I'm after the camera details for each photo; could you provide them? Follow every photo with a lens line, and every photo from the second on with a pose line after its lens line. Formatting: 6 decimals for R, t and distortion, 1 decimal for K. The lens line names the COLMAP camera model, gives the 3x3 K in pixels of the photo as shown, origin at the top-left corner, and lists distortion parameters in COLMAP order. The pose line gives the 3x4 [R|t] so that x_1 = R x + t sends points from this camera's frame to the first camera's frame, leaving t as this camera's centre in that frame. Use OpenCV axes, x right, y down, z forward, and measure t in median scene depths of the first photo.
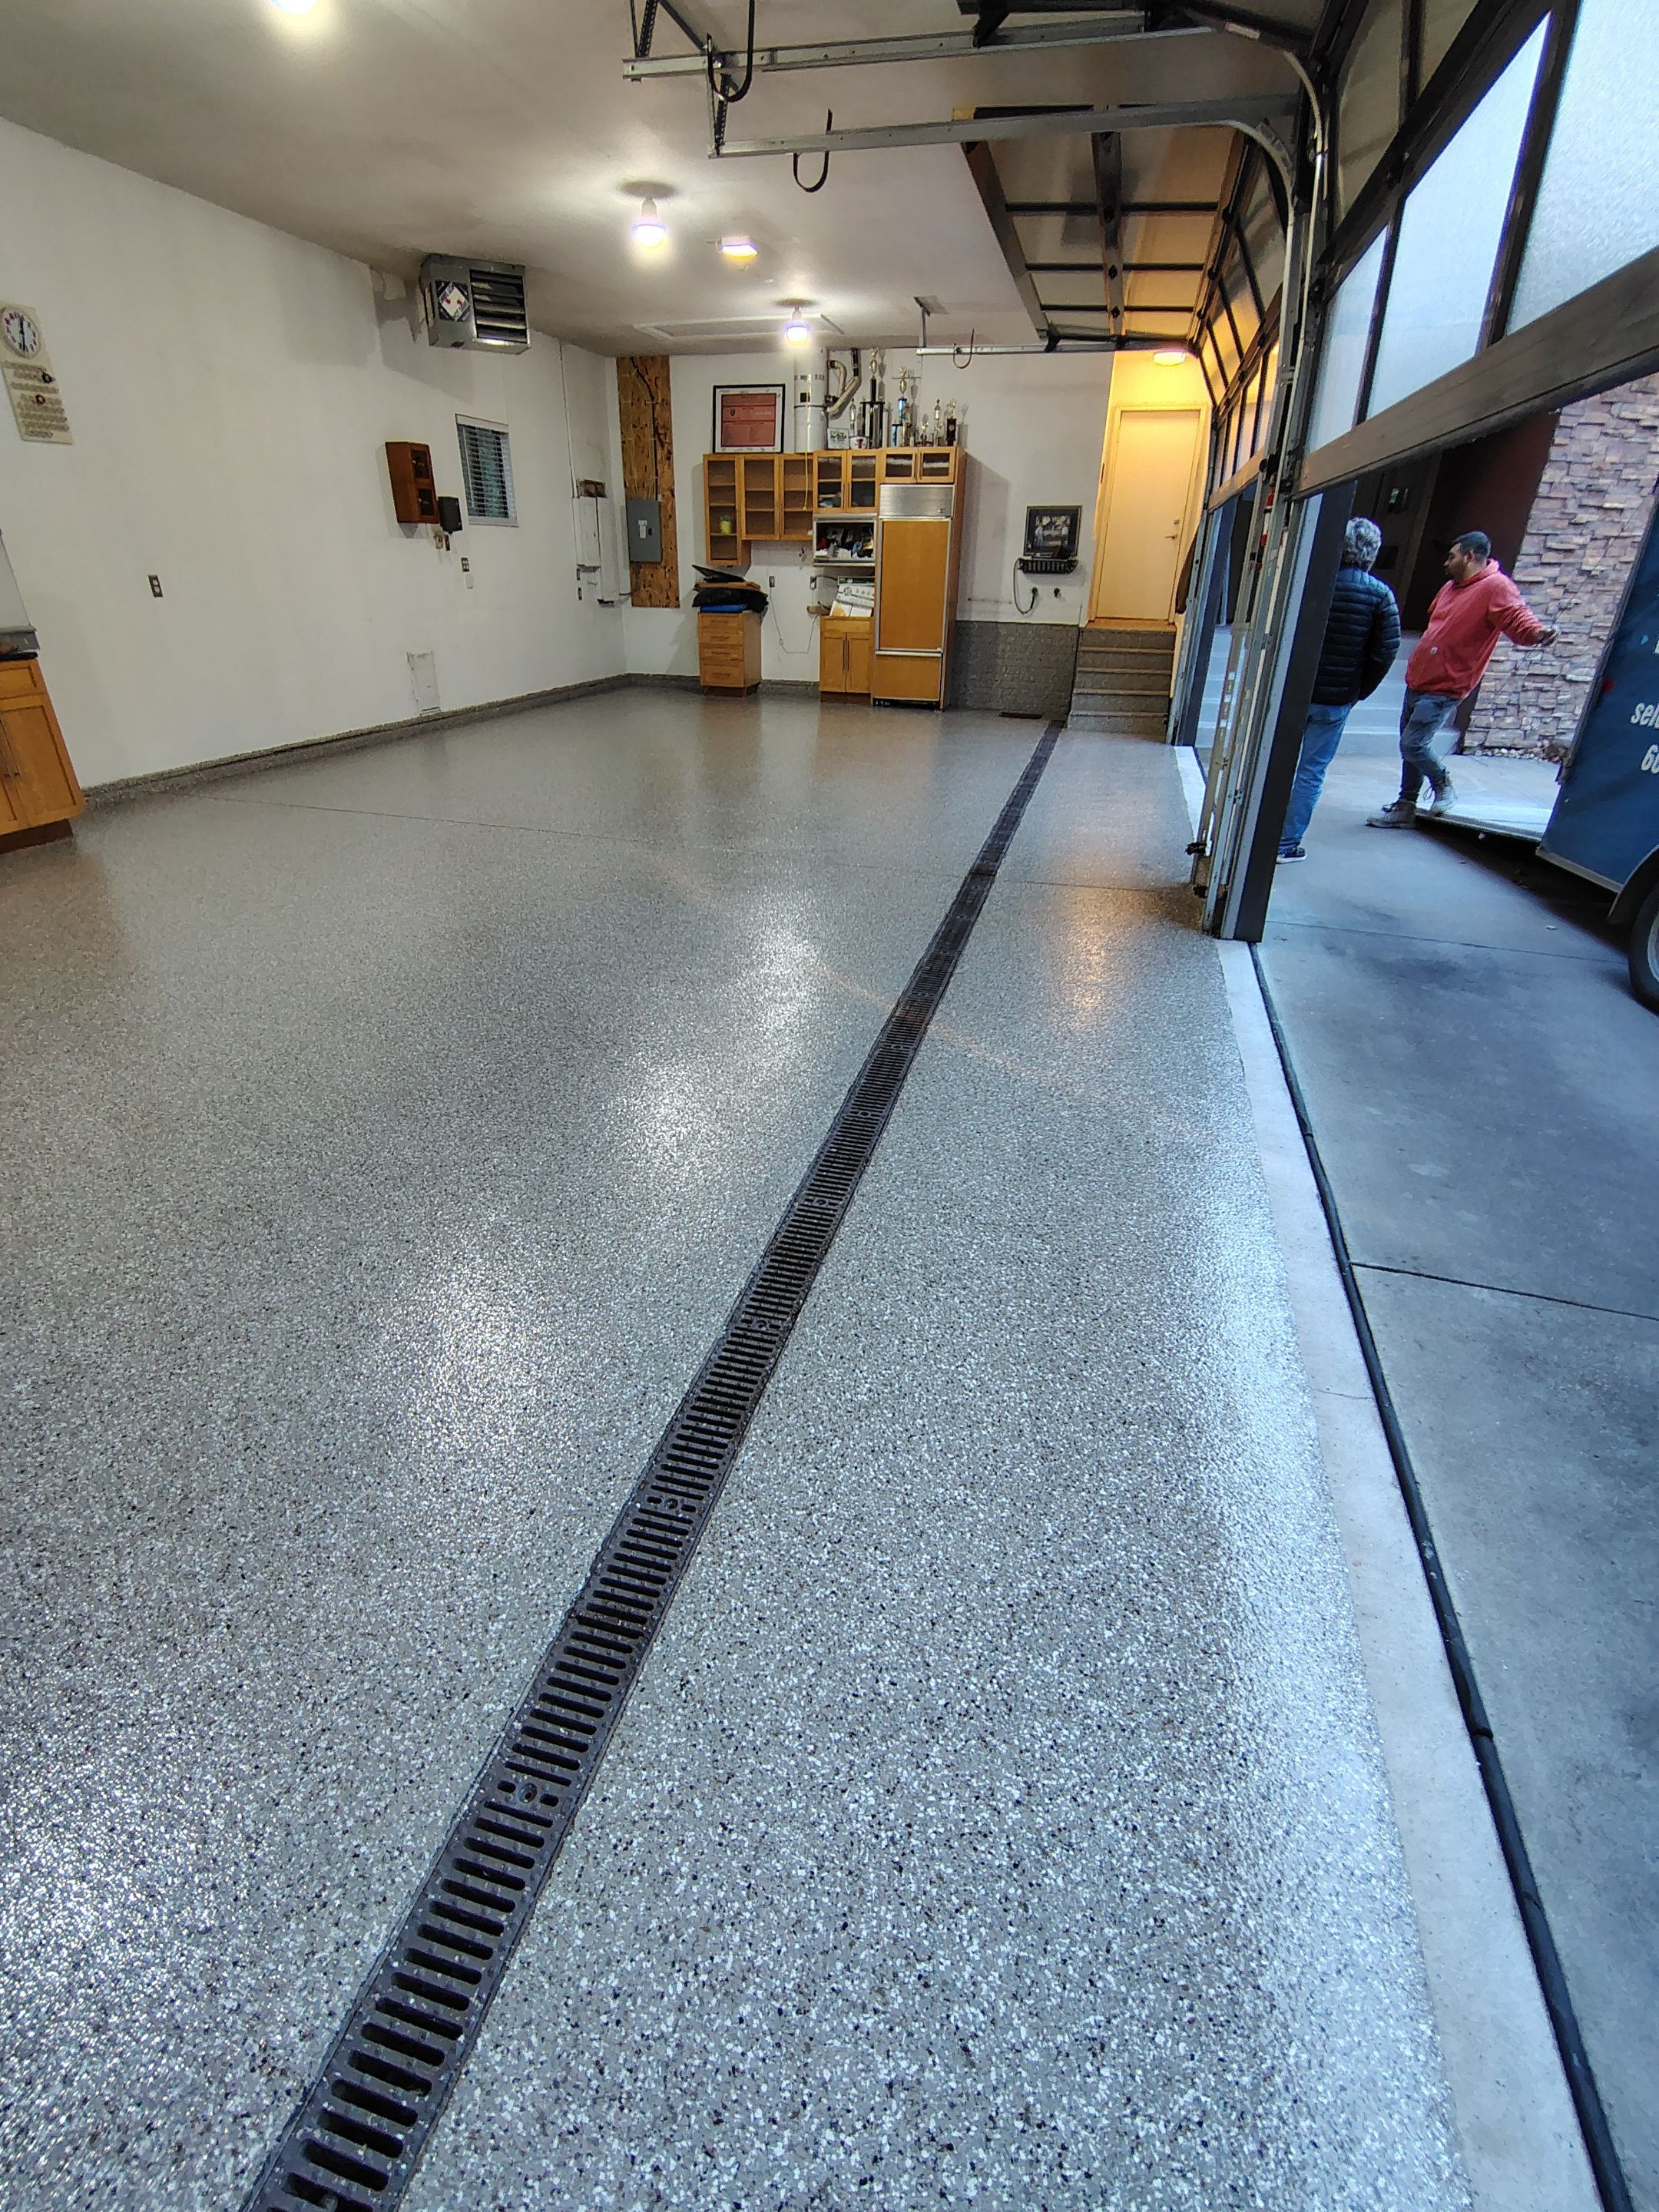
lens RADIAL K [[1031.9, 0, 822.3], [0, 1031.9, 1100.4], [0, 0, 1]] dist [-0.011601, 0.005922]
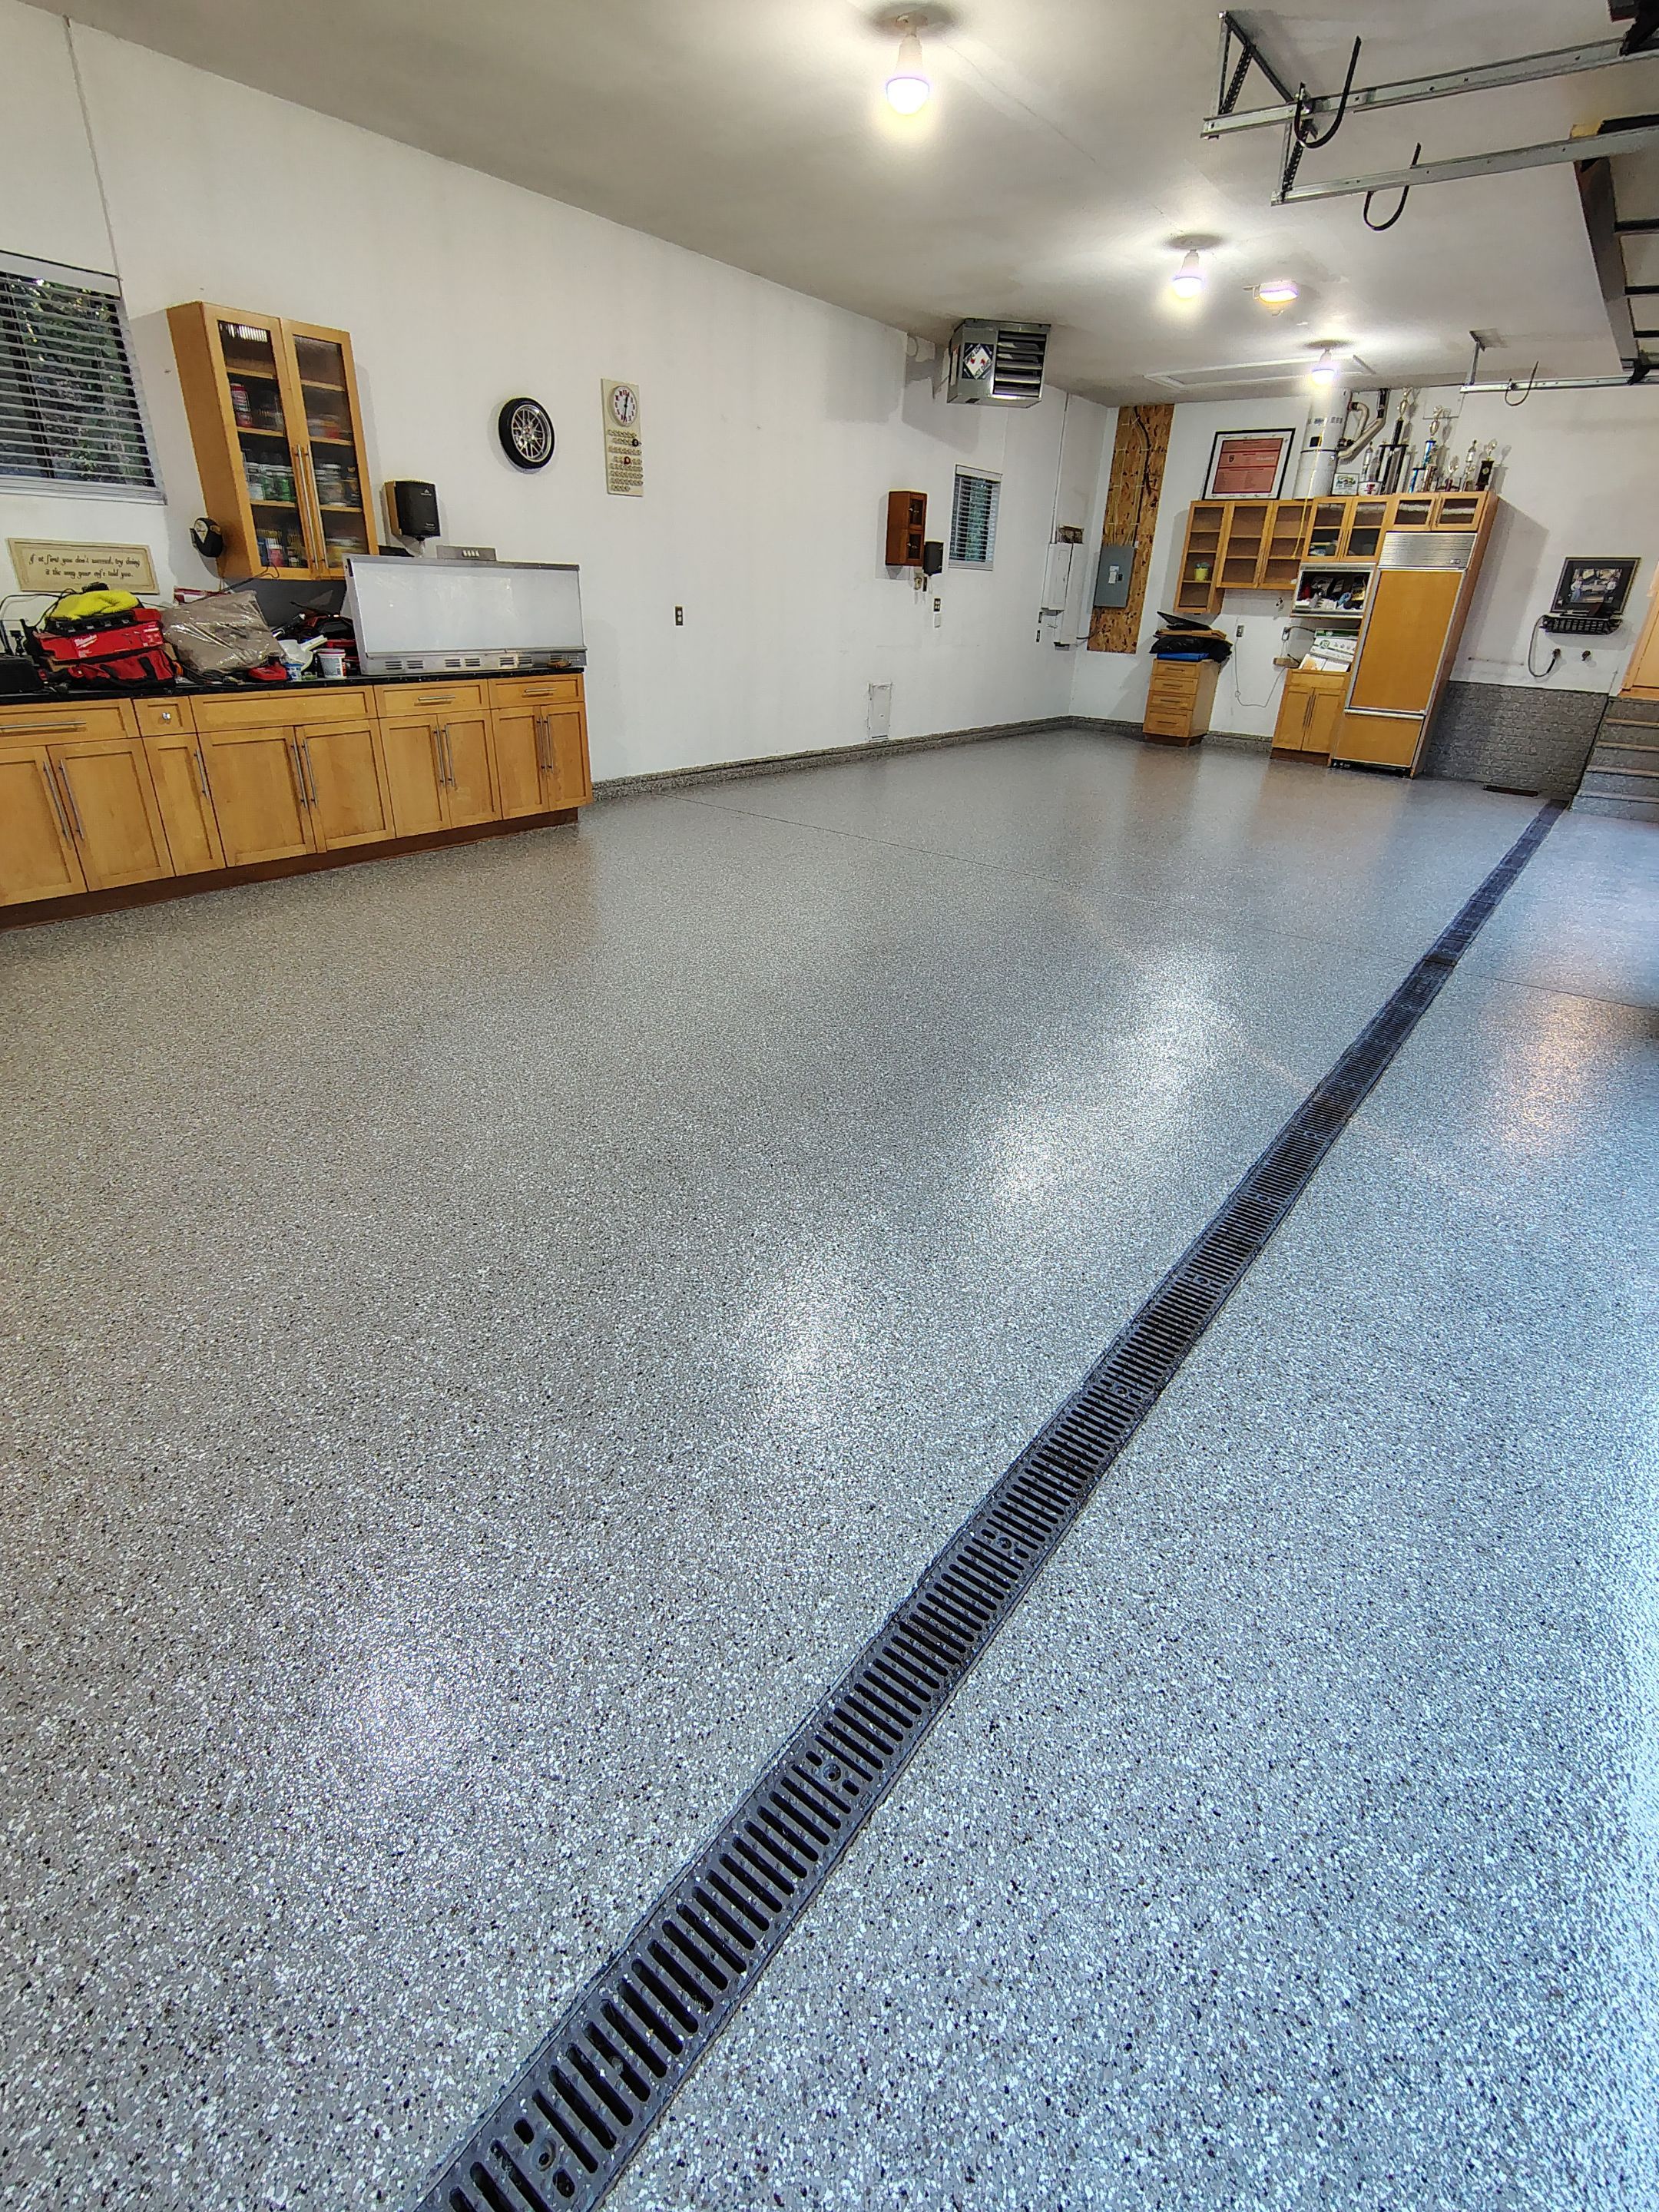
lens RADIAL K [[1041.6, 0, 822.4], [0, 1041.6, 1097.3], [0, 0, 1]] dist [-0.012118, 0.007094]
pose [[0.925390, 0.182930, -0.331948, -0.020669], [-0.195855, 0.980617, -0.005597, 0.004239], [0.324490, 0.070193, 0.943281, -0.010406]]
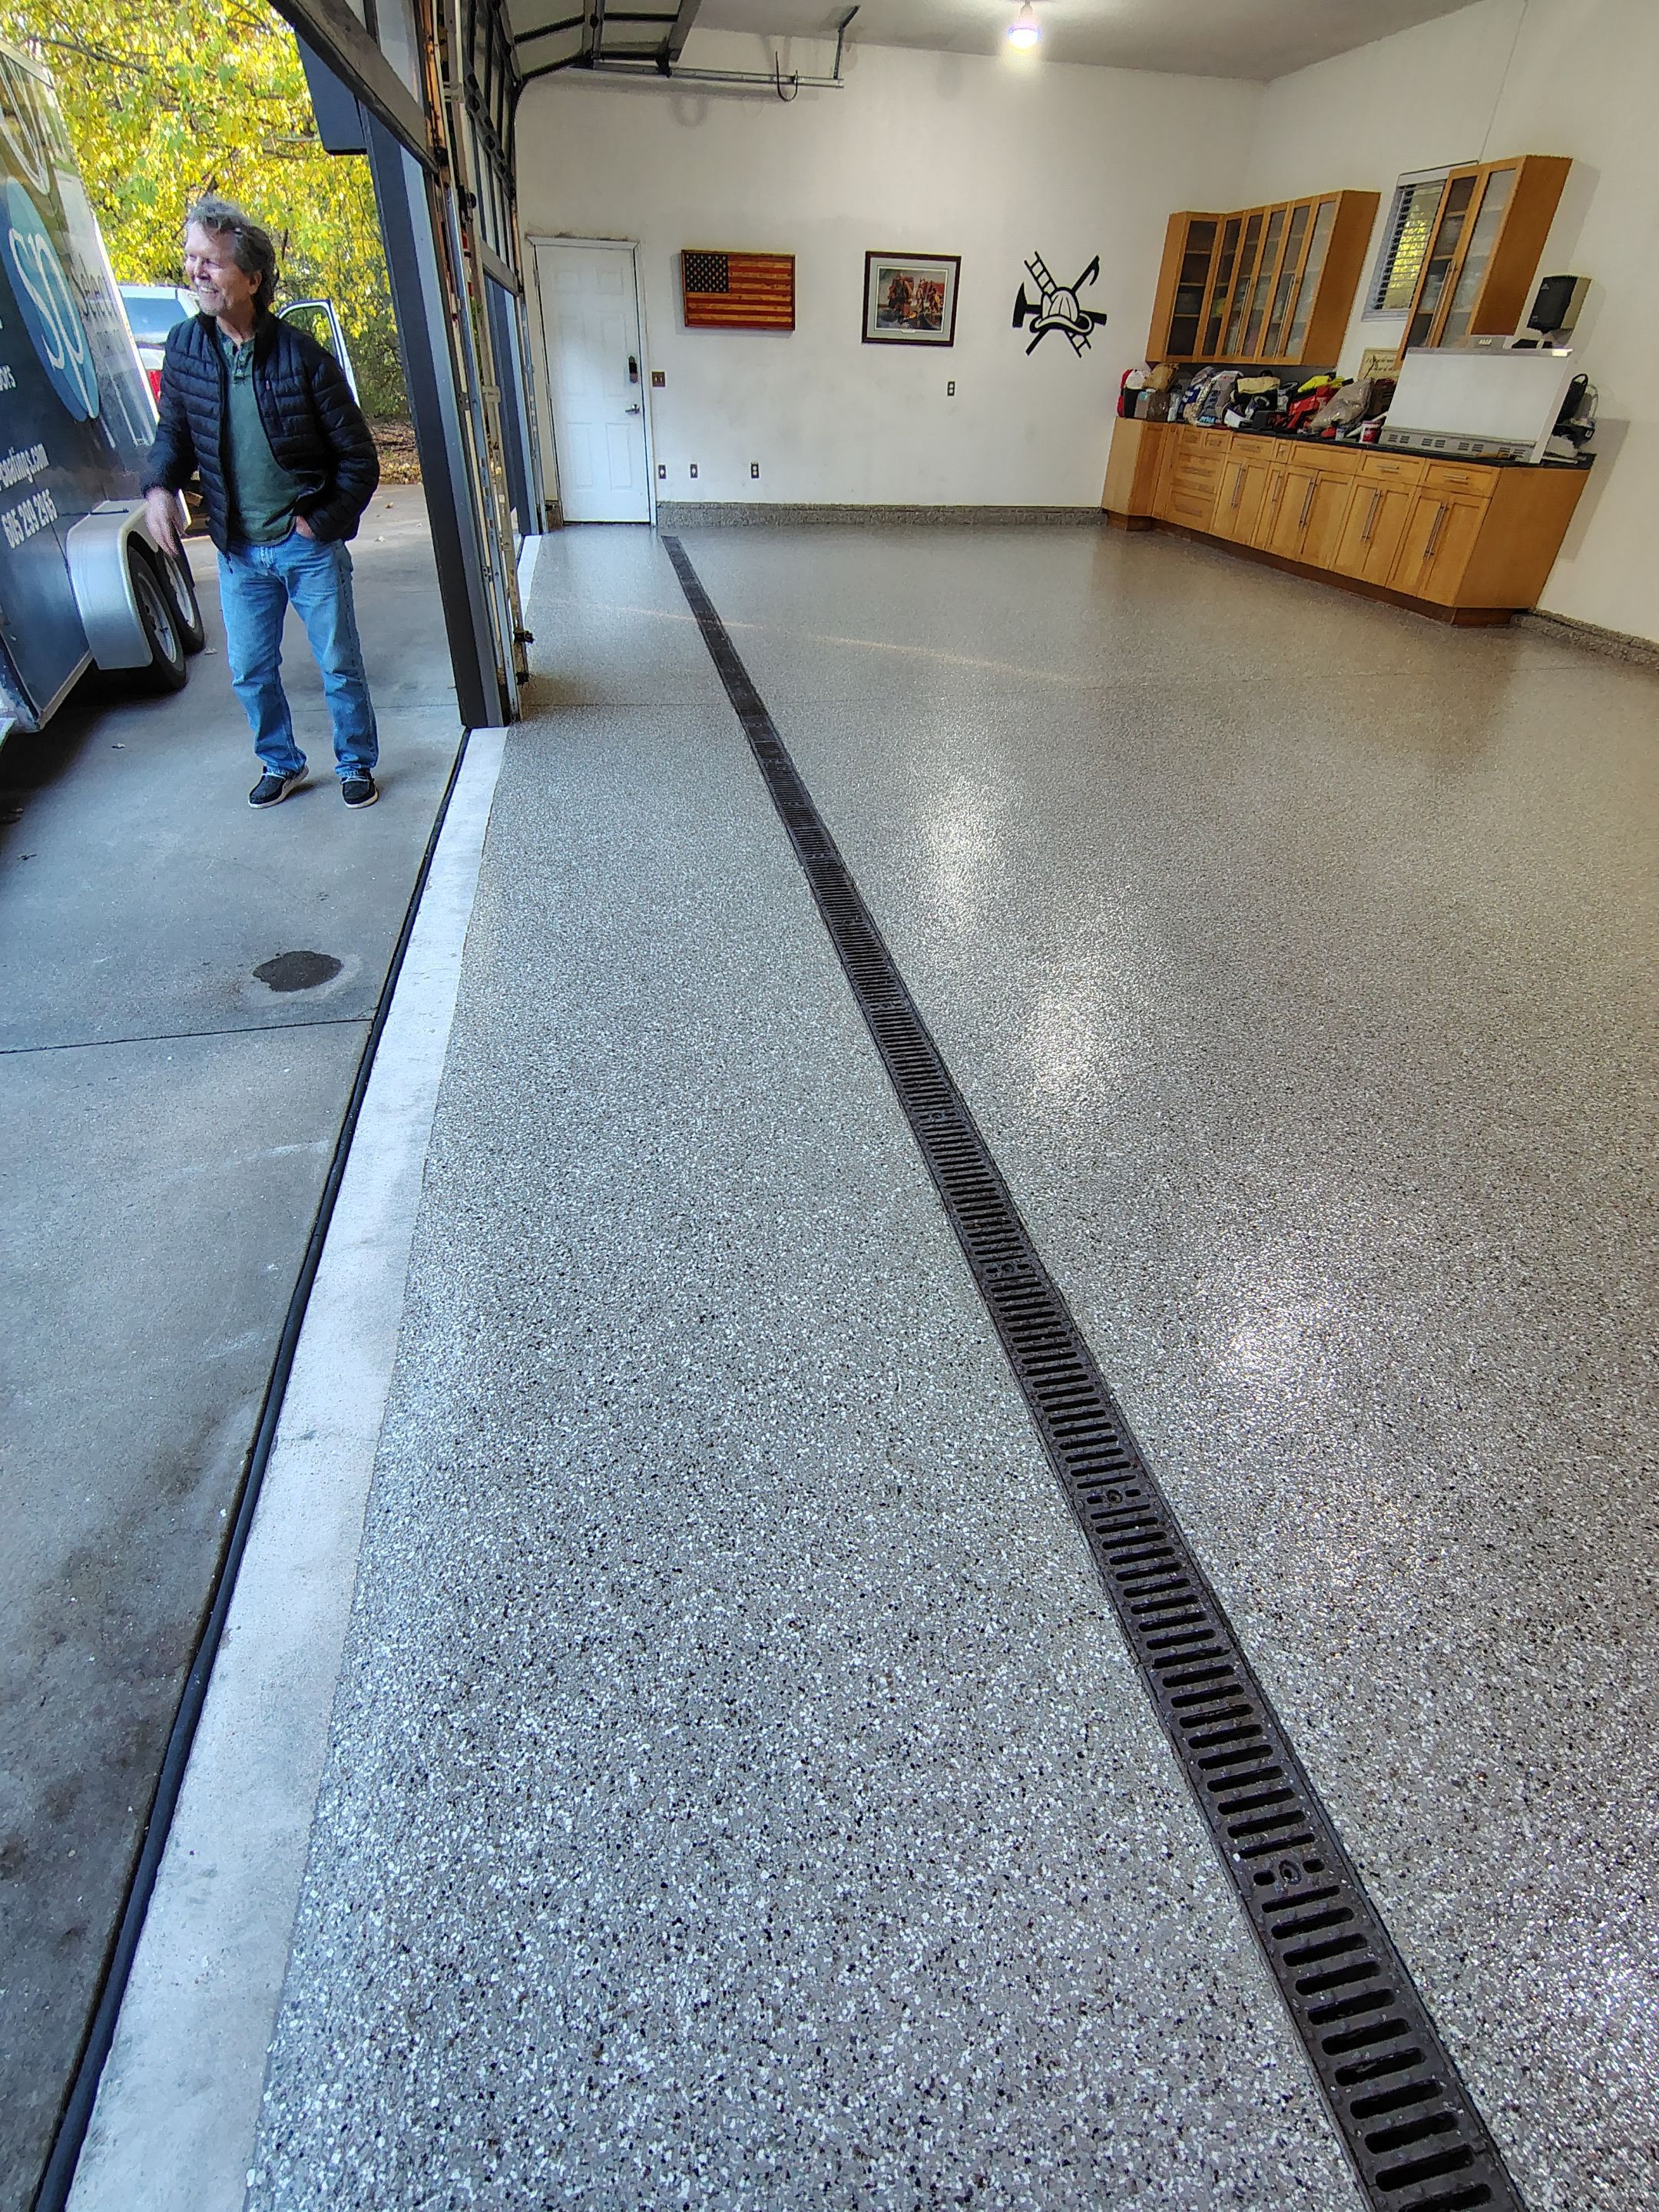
lens RADIAL K [[1030.9, 0, 819.1], [0, 1030.9, 1101.0], [0, 0, 1]] dist [-0.008277, 0.002365]
pose [[-0.897887, 0.224925, -0.378429, 0.580283], [-0.243503, 0.462392, 0.852584, -0.945287], [0.366750, 0.857672, -0.360406, 1.834844]]
